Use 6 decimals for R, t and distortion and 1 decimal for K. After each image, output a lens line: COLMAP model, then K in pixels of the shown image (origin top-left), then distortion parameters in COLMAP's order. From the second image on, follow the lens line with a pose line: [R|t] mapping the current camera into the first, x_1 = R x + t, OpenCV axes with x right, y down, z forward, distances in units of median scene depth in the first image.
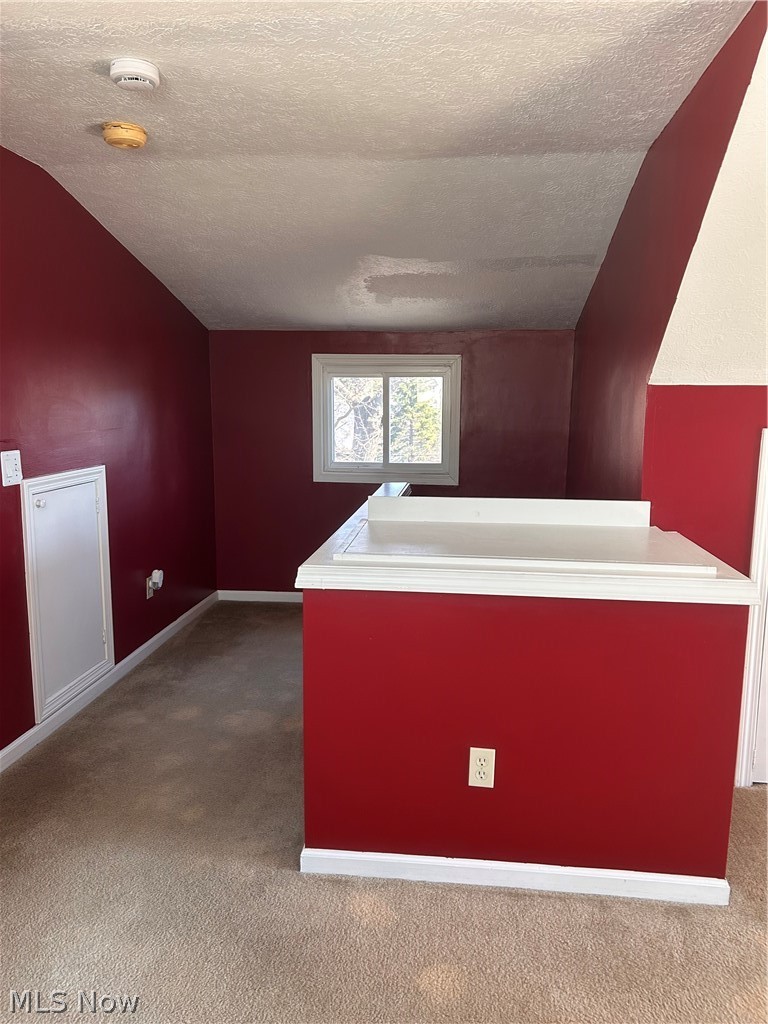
lens RADIAL K [[772.9, 0, 391.0], [0, 772.9, 512.0], [0, 0, 1]] dist [0.070802, -0.080953]
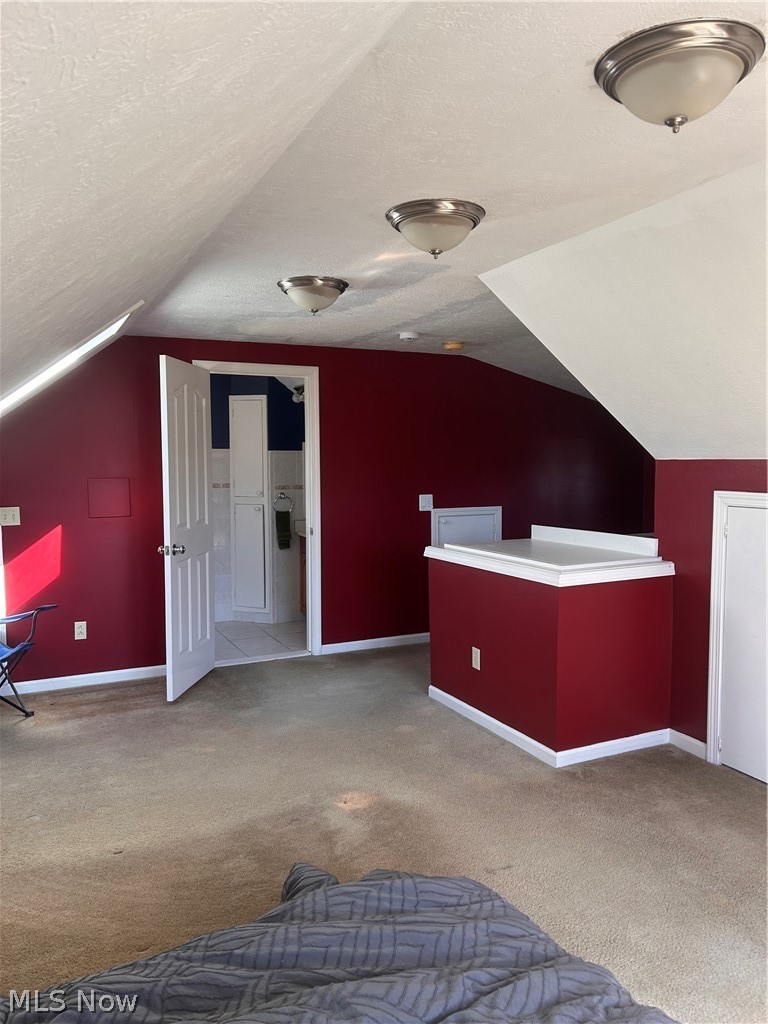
lens RADIAL K [[772.9, 0, 391.0], [0, 772.9, 512.0], [0, 0, 1]] dist [0.070802, -0.080953]
pose [[0.533405, 0.046231, -0.844595, 1.564418], [-0.114841, 0.993218, -0.018162, 0.022826], [0.838028, 0.106682, 0.535097, -0.247171]]
